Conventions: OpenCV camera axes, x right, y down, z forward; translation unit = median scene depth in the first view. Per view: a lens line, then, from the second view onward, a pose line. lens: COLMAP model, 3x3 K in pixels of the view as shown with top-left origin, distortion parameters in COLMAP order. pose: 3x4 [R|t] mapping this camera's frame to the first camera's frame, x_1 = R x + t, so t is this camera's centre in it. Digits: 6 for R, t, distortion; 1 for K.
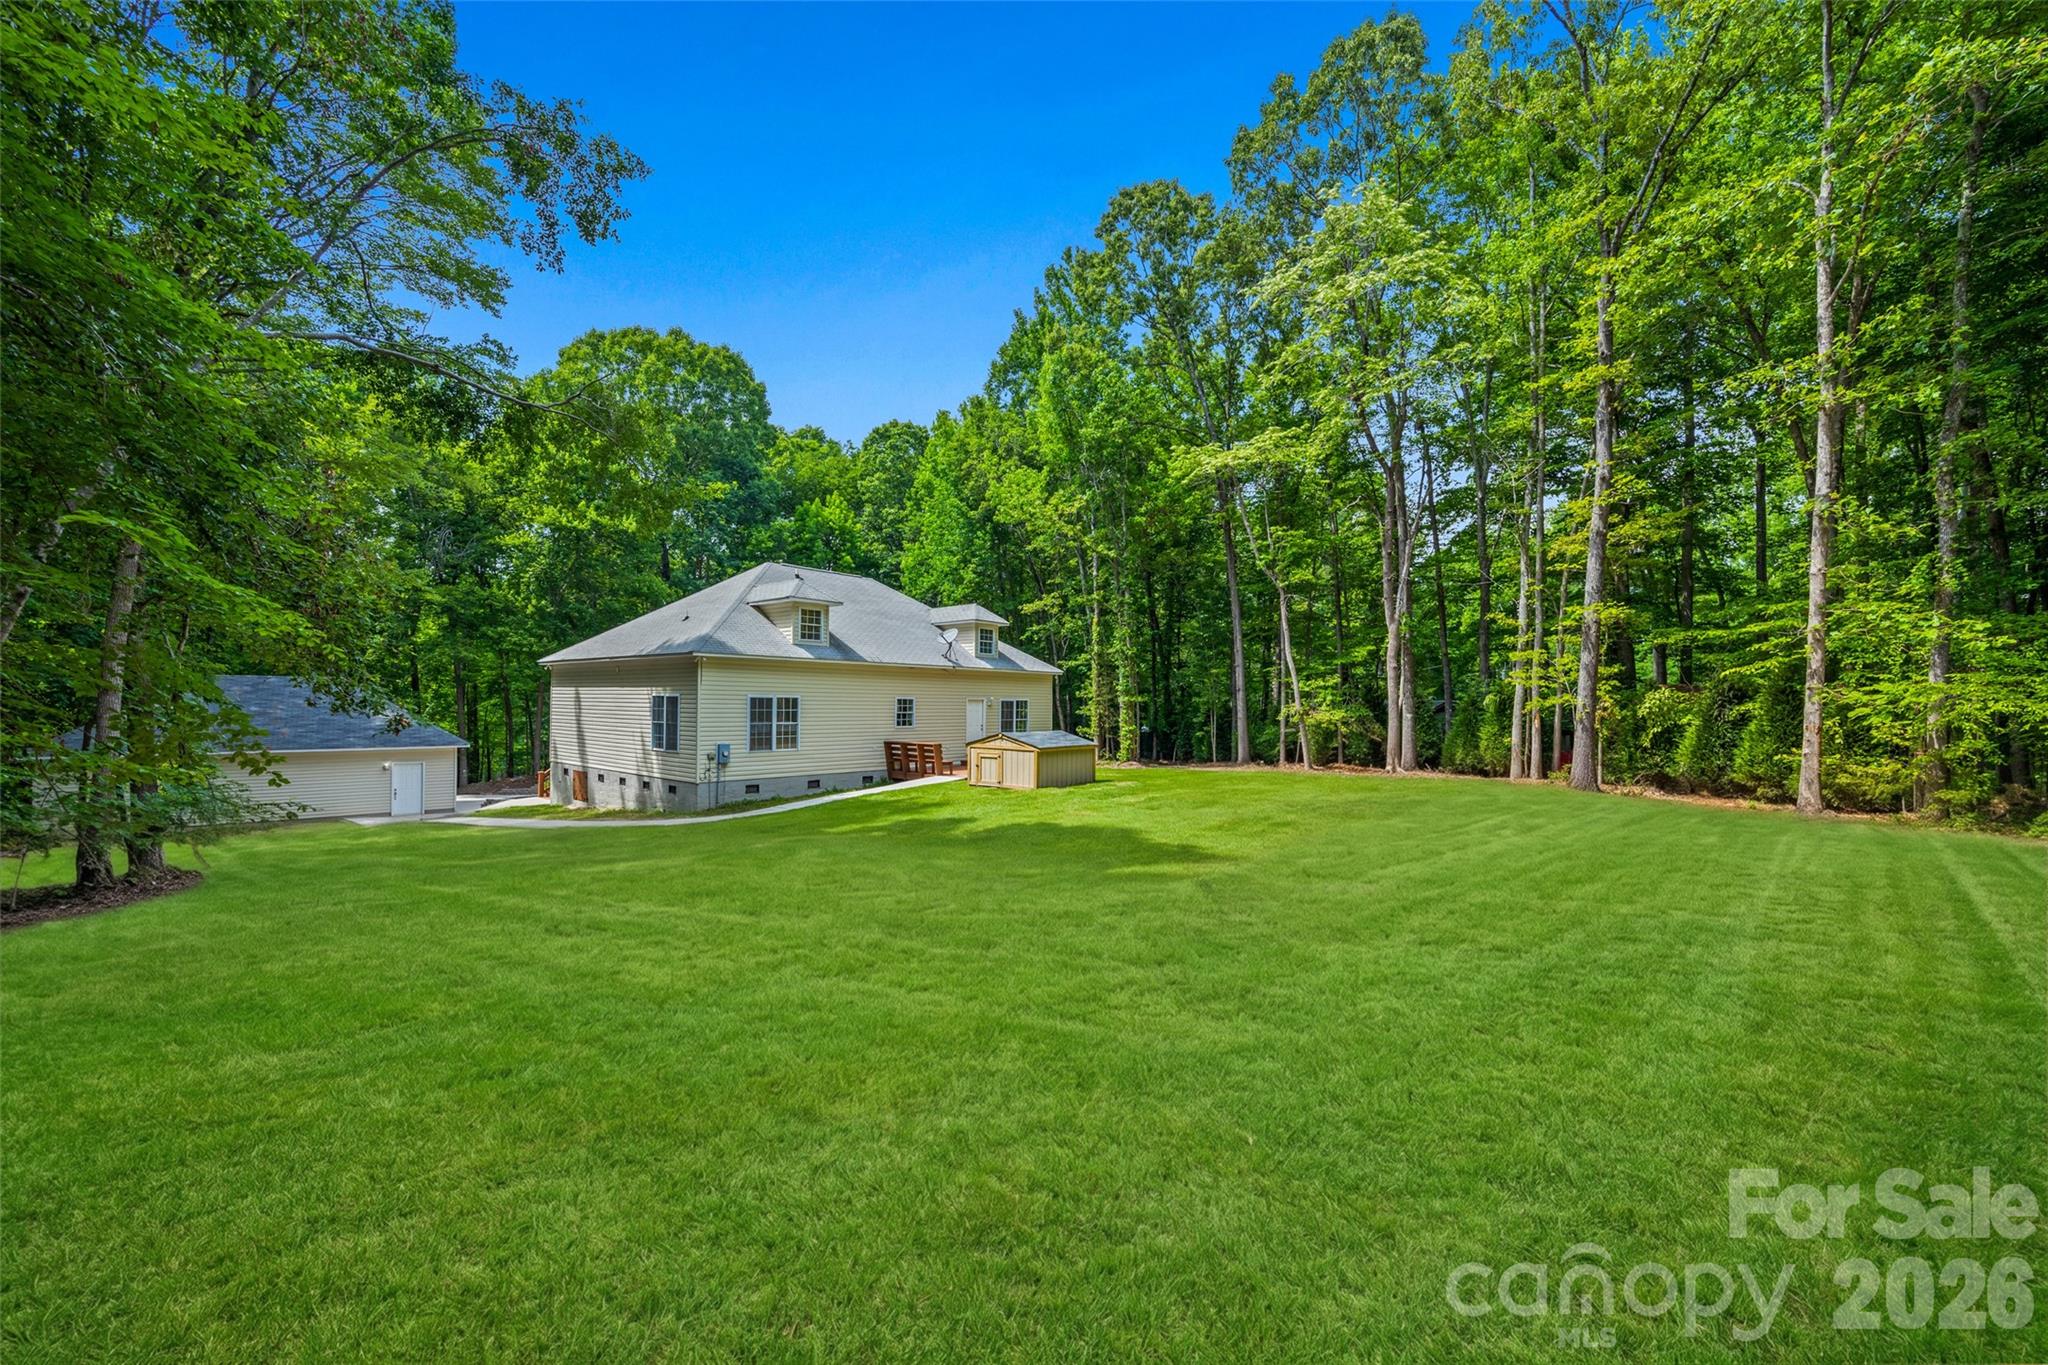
lens RADIAL K [[813.6, 0, 1024.0], [0, 813.6, 682.5], [0, 0, 1]] dist [0.000950, 0.000003]
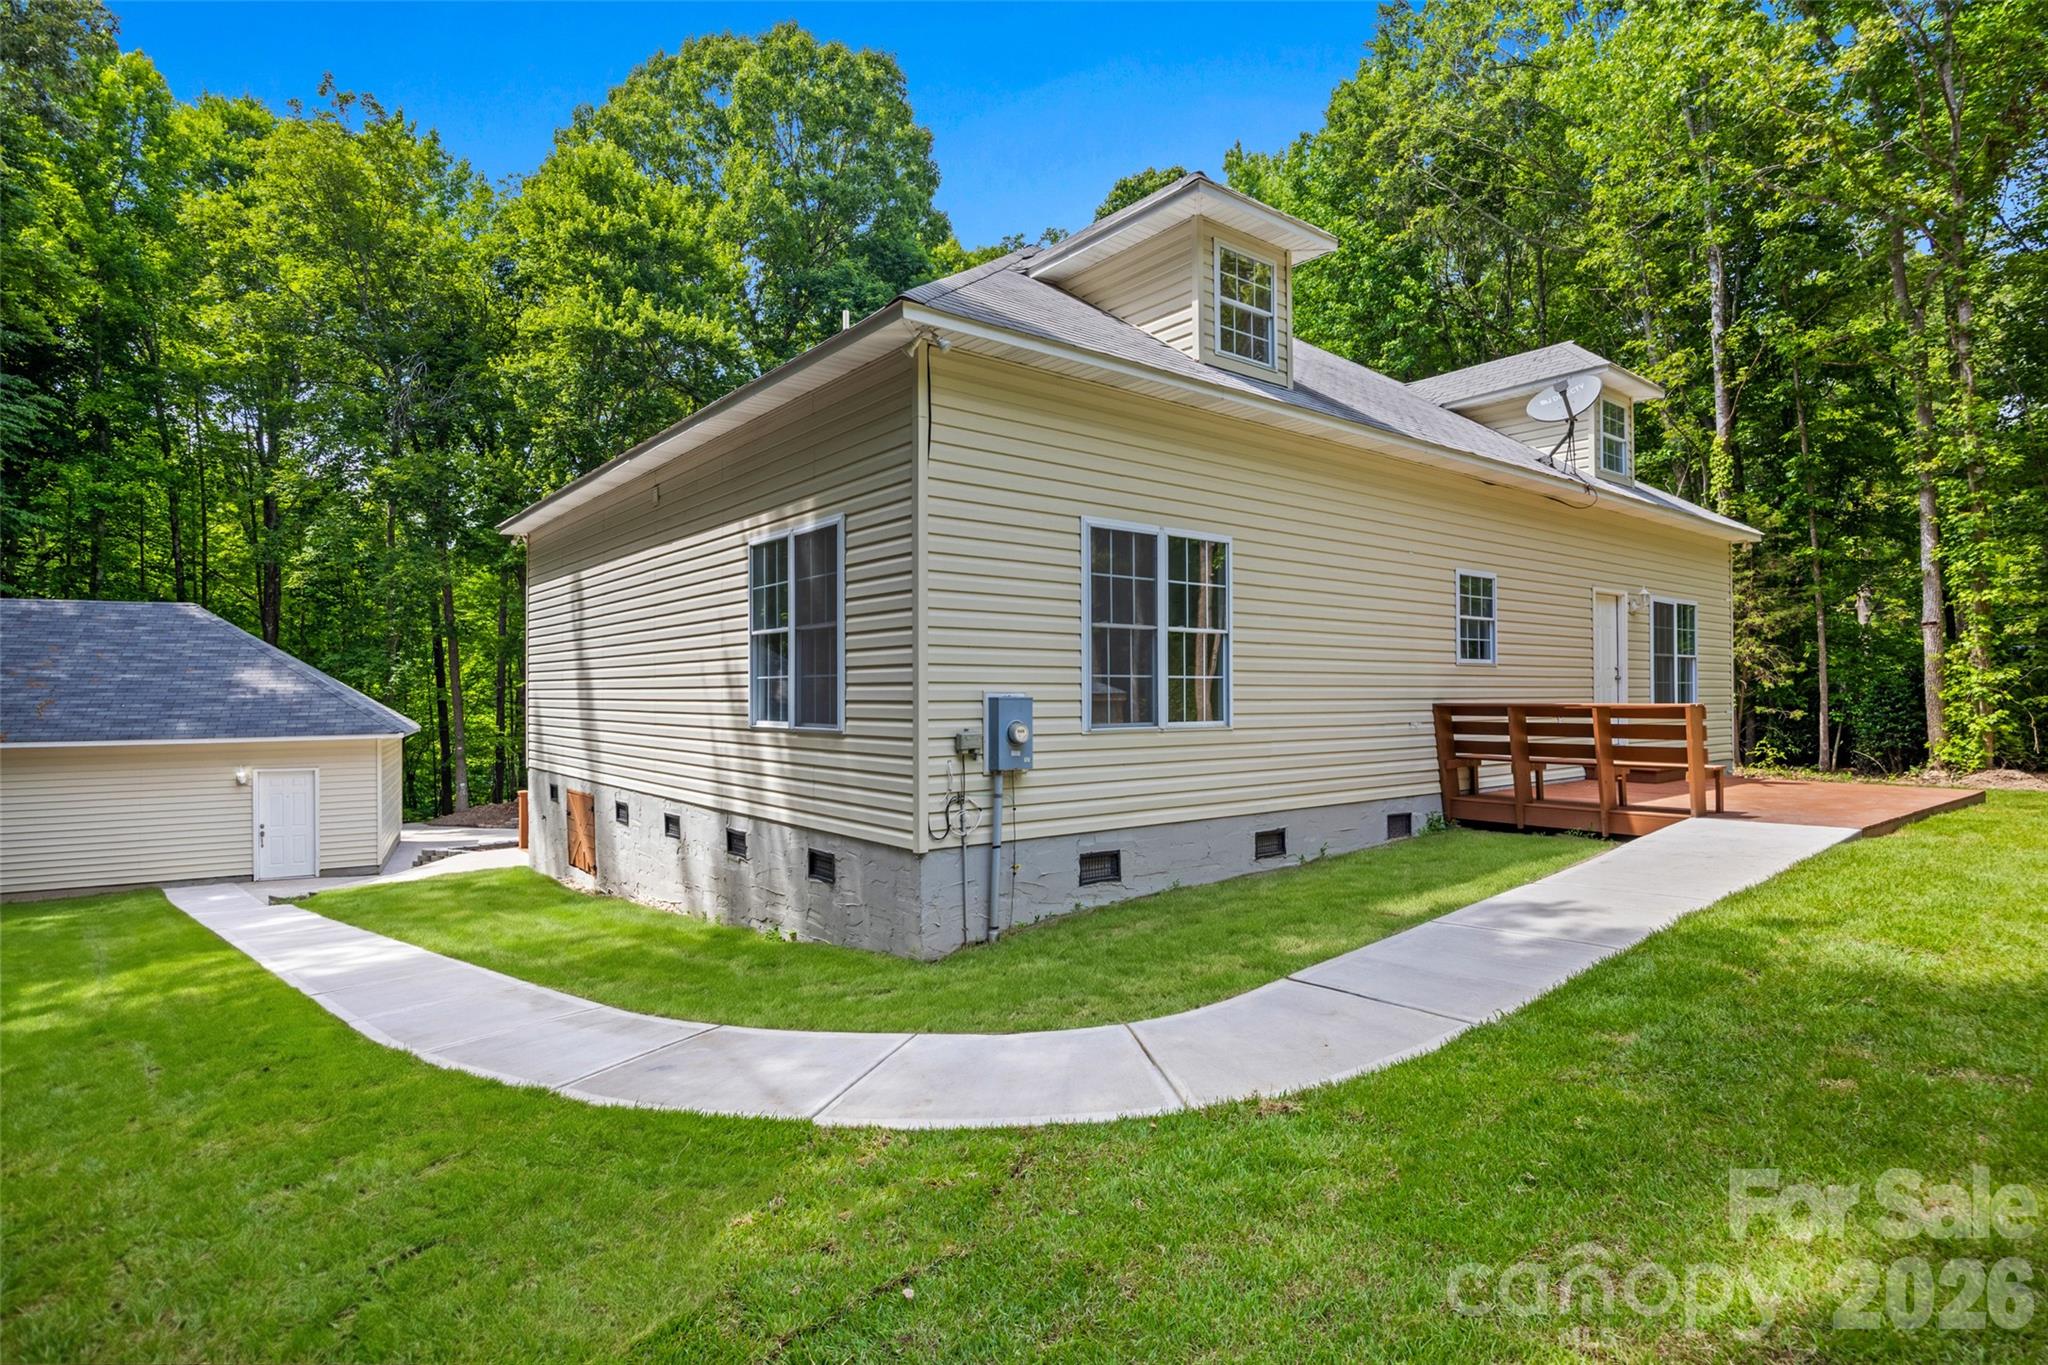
lens RADIAL K [[1041.5, 0, 1024.0], [0, 1041.5, 682.5], [0, 0, 1]] dist [0.000467, 0.000037]
pose [[0.983339, -0.014636, -0.181189, -0.276866], [0.016797, 0.999805, 0.010399, 0.061443], [0.181002, -0.013269, 0.983393, 0.613336]]
